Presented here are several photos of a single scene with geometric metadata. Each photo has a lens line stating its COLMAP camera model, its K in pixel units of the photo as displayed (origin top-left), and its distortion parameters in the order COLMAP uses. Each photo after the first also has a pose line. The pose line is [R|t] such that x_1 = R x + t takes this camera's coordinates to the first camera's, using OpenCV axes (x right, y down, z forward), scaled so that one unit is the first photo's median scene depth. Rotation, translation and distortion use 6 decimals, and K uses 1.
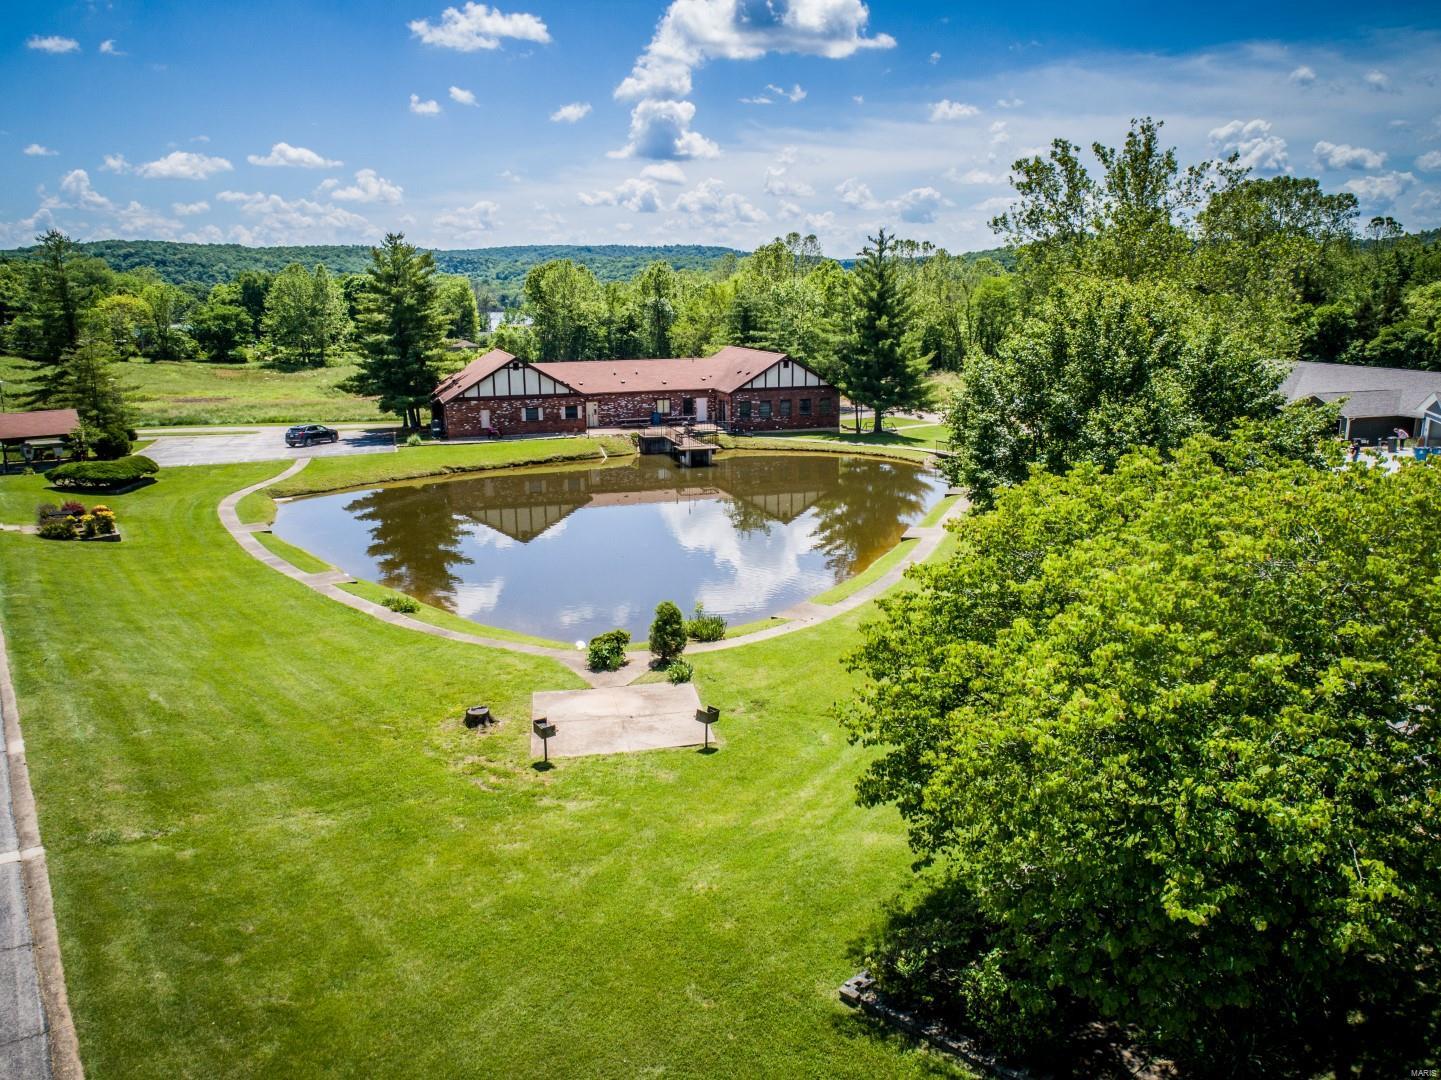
lens RADIAL K [[1081.1, 0, 718.3], [0, 1081.1, 537.9], [0, 0, 1]] dist [-0.022540, 0.003801]
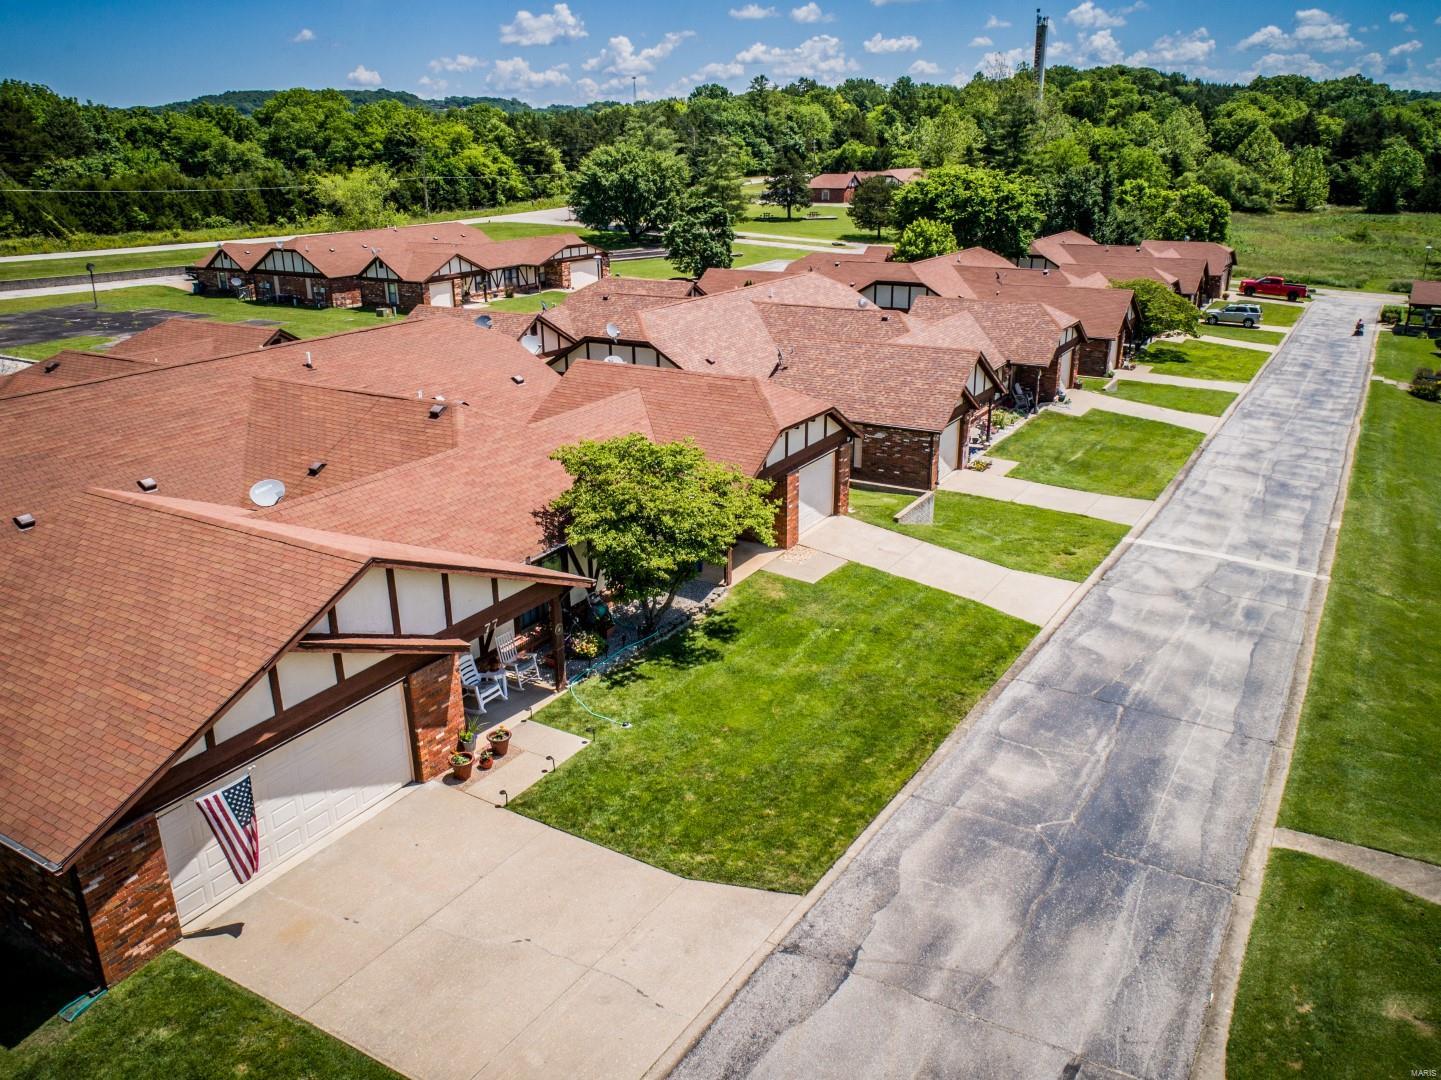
lens RADIAL K [[1081.1, 0, 718.3], [0, 1081.1, 537.9], [0, 0, 1]] dist [-0.022540, 0.003801]
pose [[0.396414, 0.305987, -0.865580, 0.151194], [-0.187914, 0.949905, 0.249737, -0.001653], [0.898635, 0.063655, 0.434055, -0.210833]]
